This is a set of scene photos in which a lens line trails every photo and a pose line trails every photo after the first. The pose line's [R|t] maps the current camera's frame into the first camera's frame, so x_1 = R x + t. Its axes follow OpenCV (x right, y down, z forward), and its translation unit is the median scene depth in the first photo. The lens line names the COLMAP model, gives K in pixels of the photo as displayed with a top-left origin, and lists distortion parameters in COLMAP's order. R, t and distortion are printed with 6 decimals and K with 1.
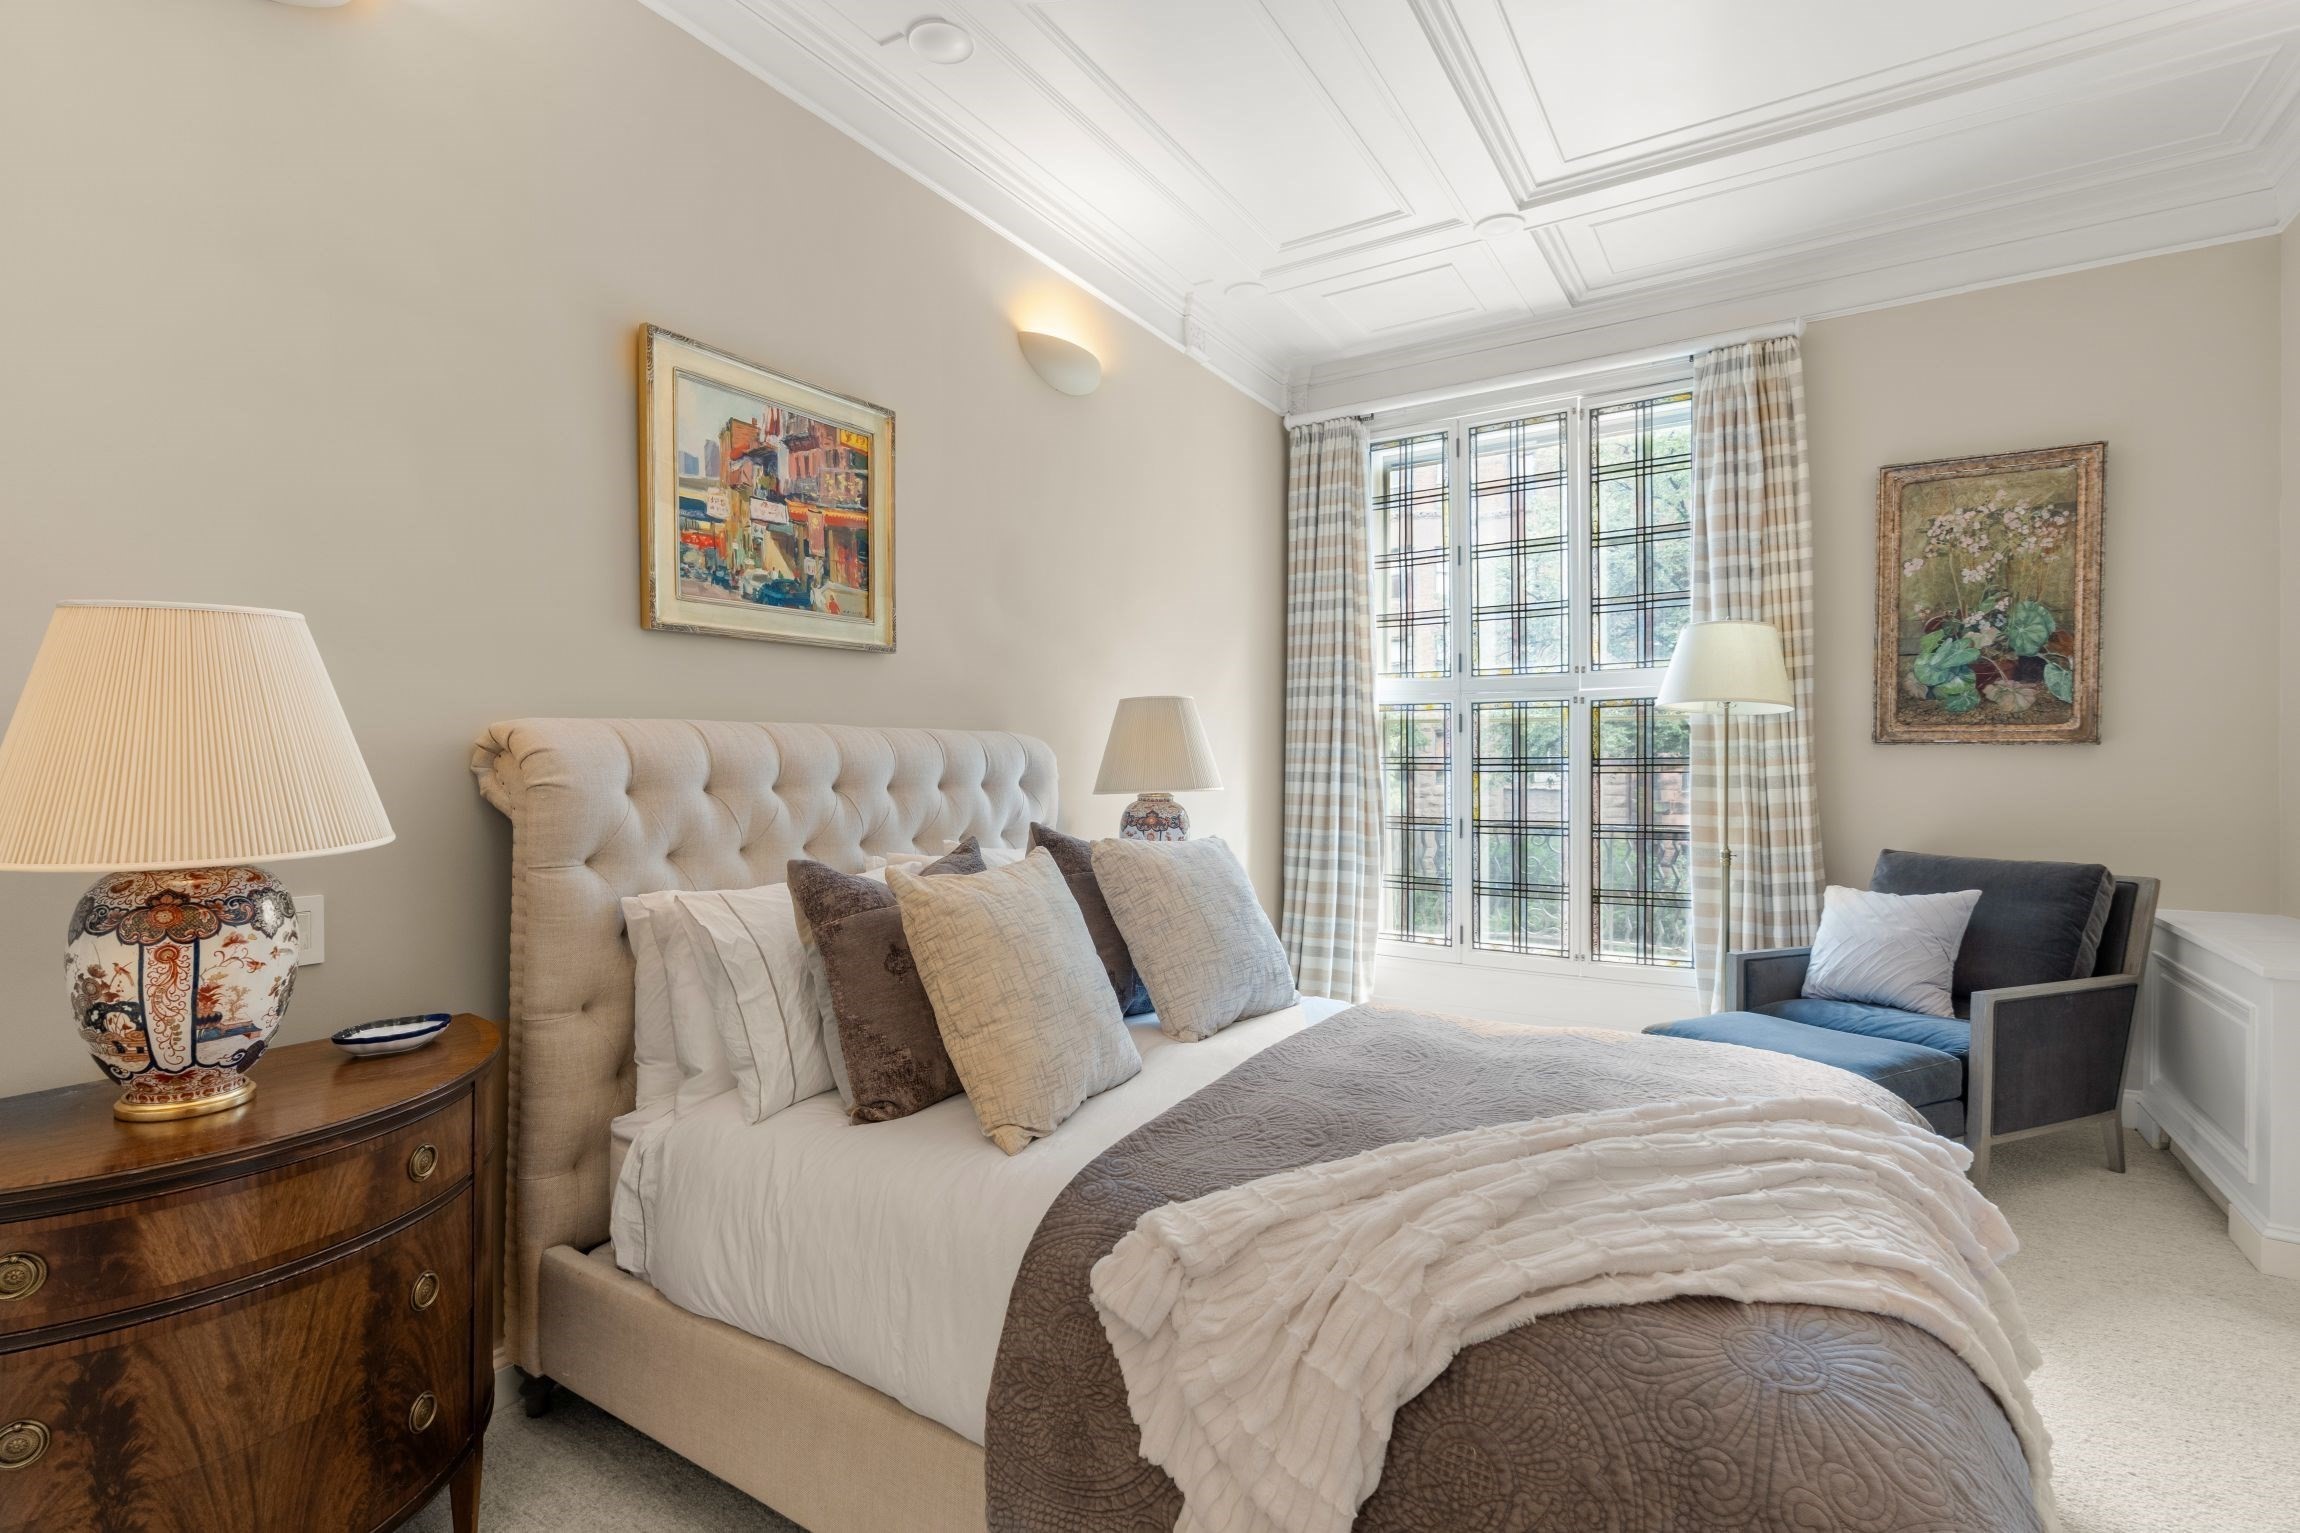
lens RADIAL K [[1089.5, 0, 1063.2], [0, 1089.5, 776.3], [0, 0, 1]] dist [-0.002860, 0.000893]
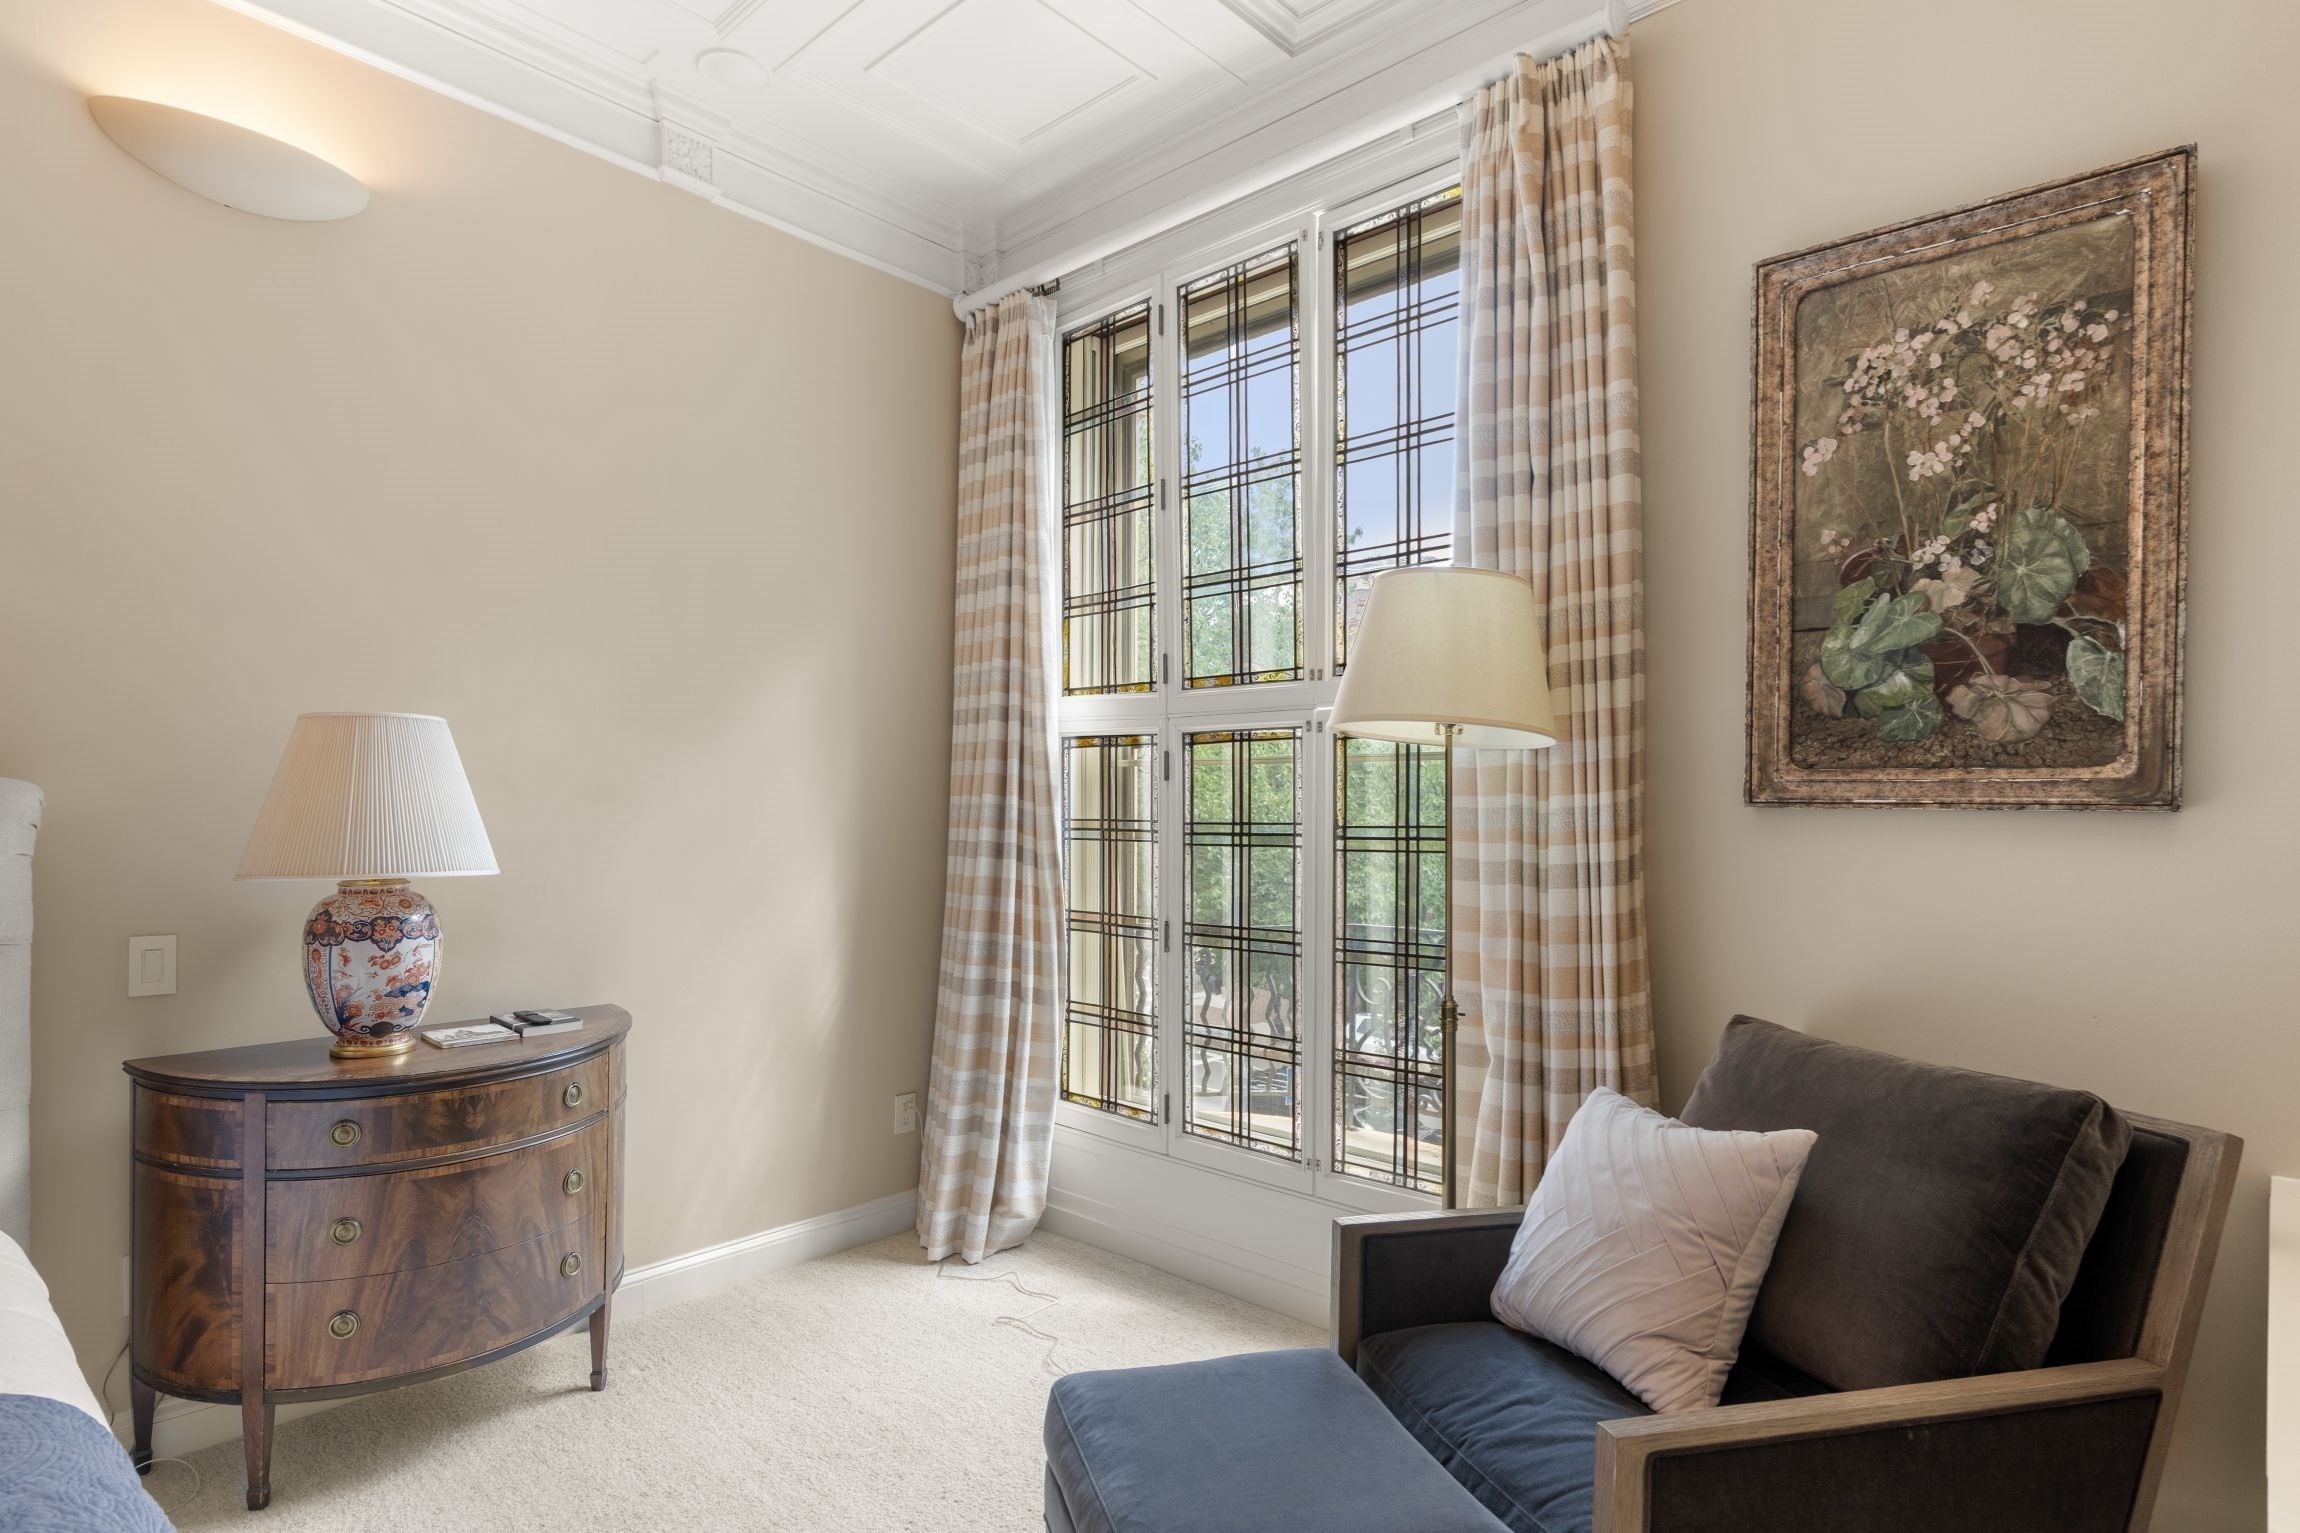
lens RADIAL K [[1220.9, 0, 1069.6], [0, 1220.9, 823.2], [0, 0, 1]] dist [-0.002940, 0.000642]
pose [[0.986892, 0.010119, -0.161066, 0.553509], [-0.010981, 0.999930, -0.004464, -0.016074], [0.161010, 0.006174, 0.986934, 0.402883]]
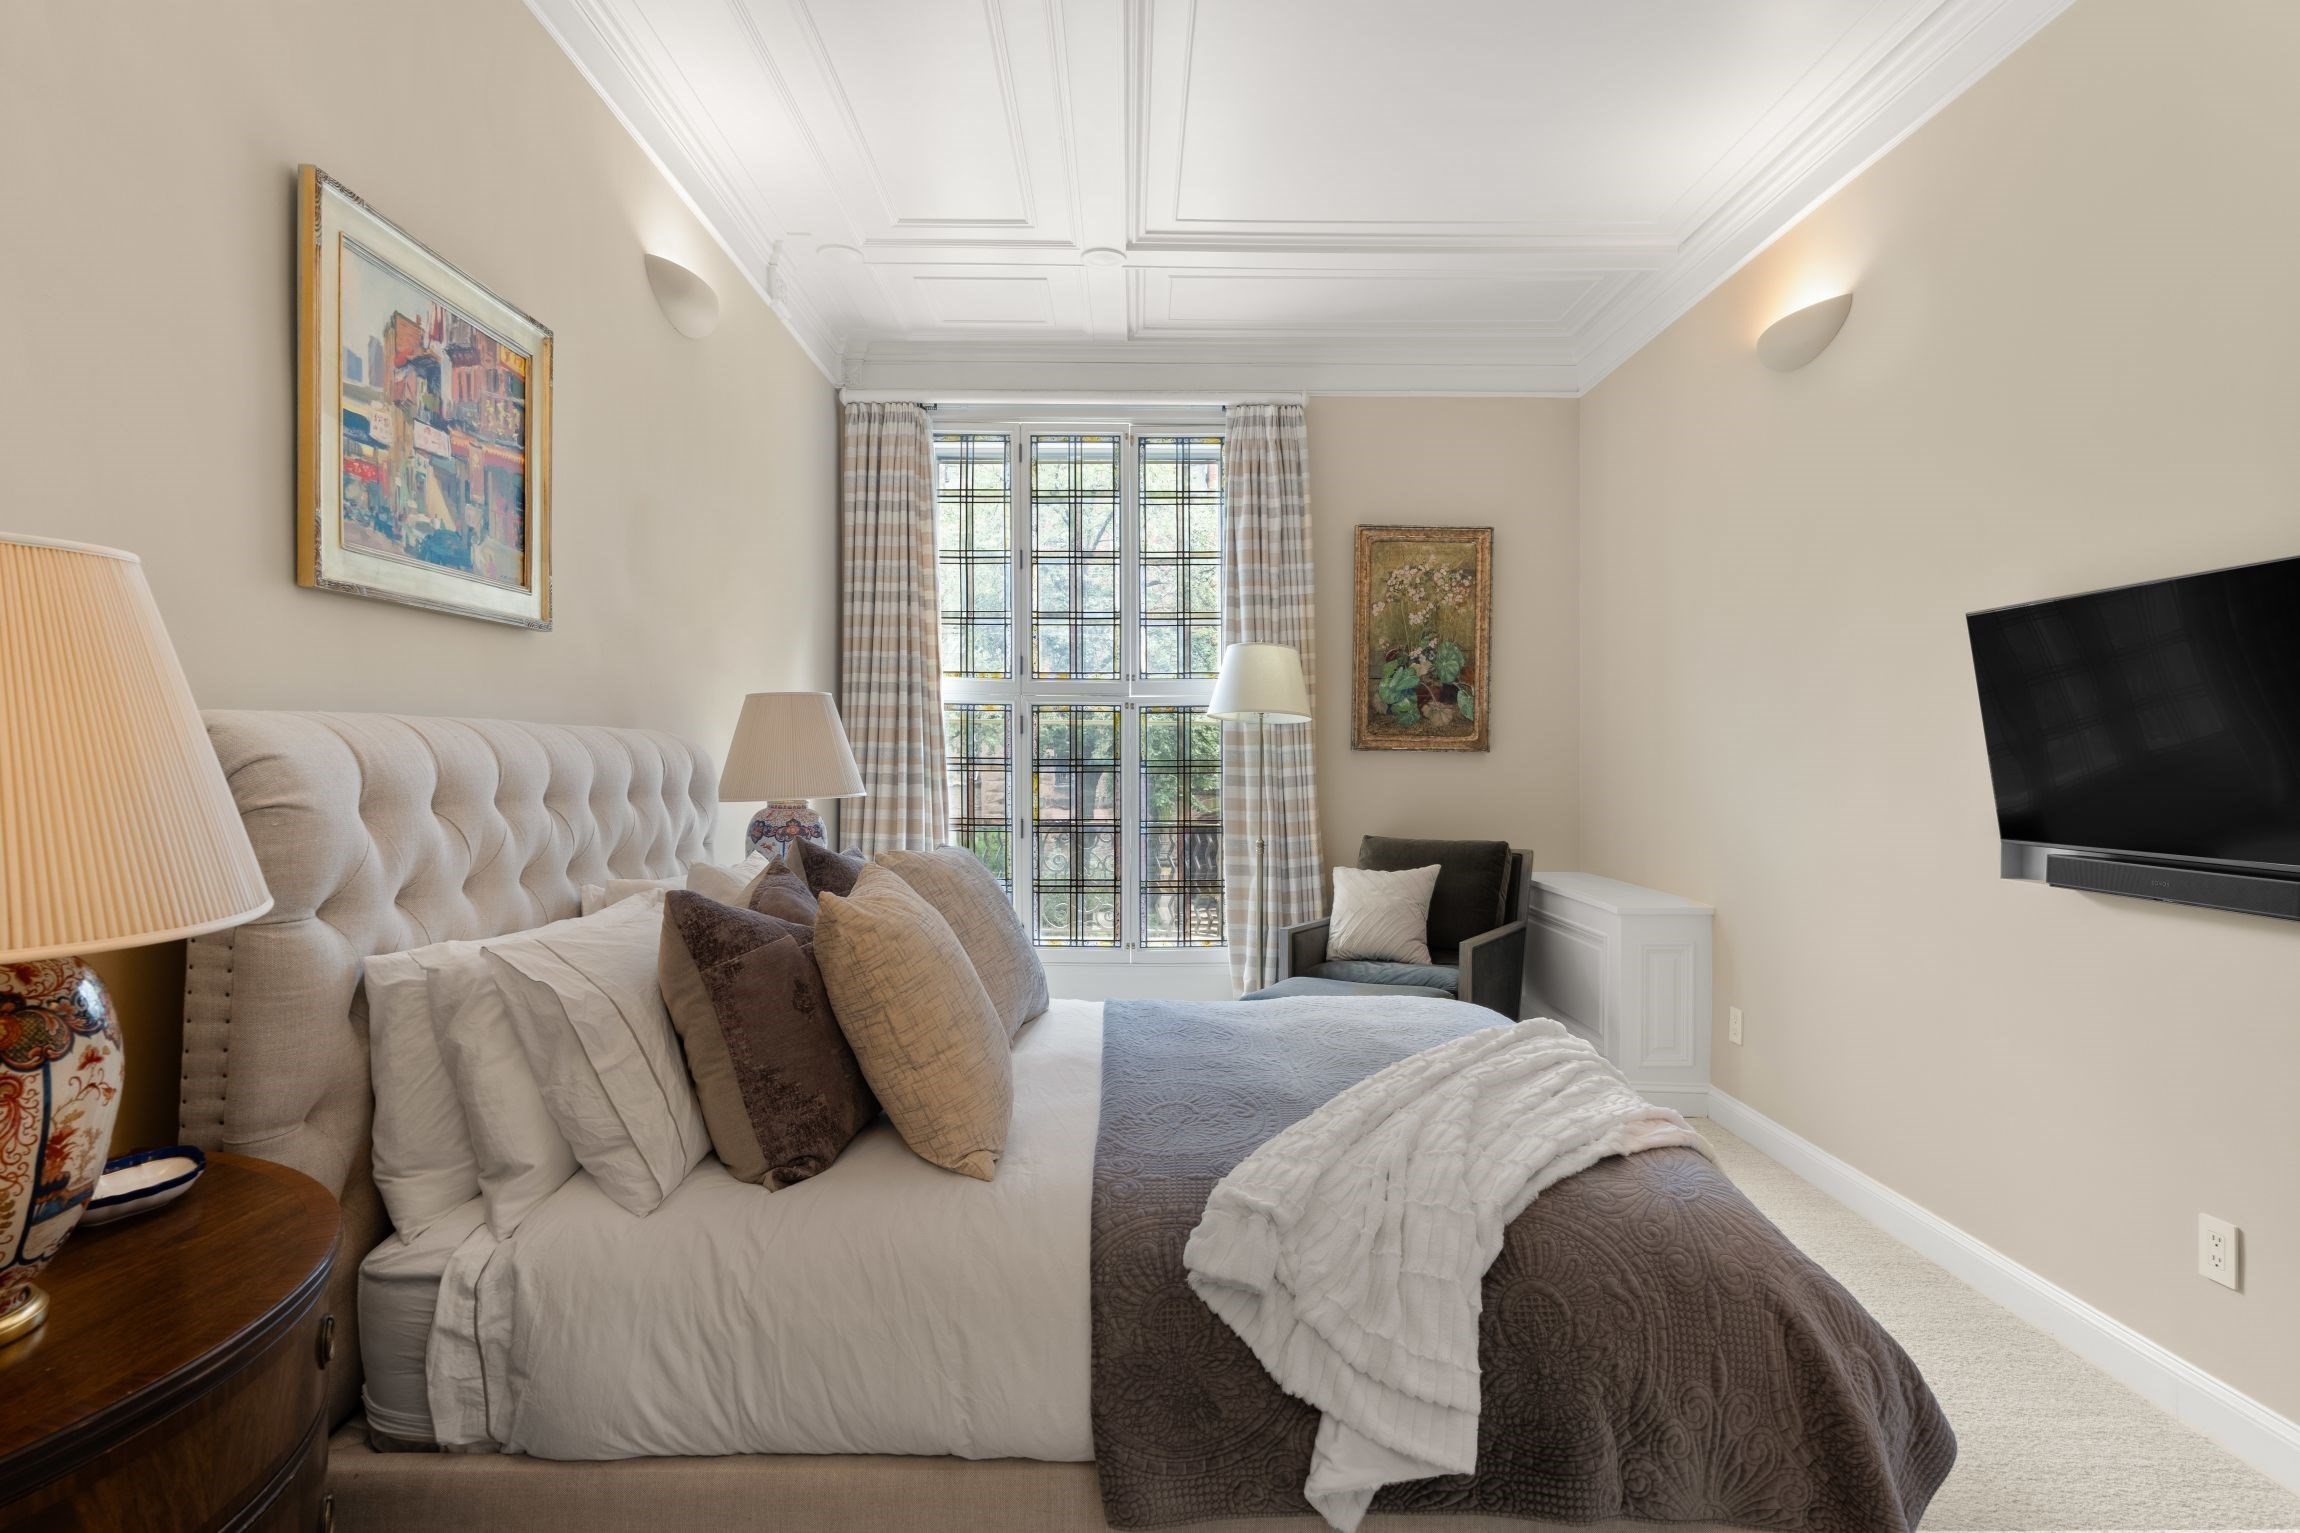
lens RADIAL K [[1203.3, 0, 1150.0], [0, 1203.3, 766.5], [0, 0, 1]] dist [-0.001086, 0.001672]
pose [[0.822451, -0.000331, 0.568836, -0.228489], [0.003053, 0.999988, -0.003833, -0.006789], [-0.568828, 0.004889, 0.822442, 0.015424]]
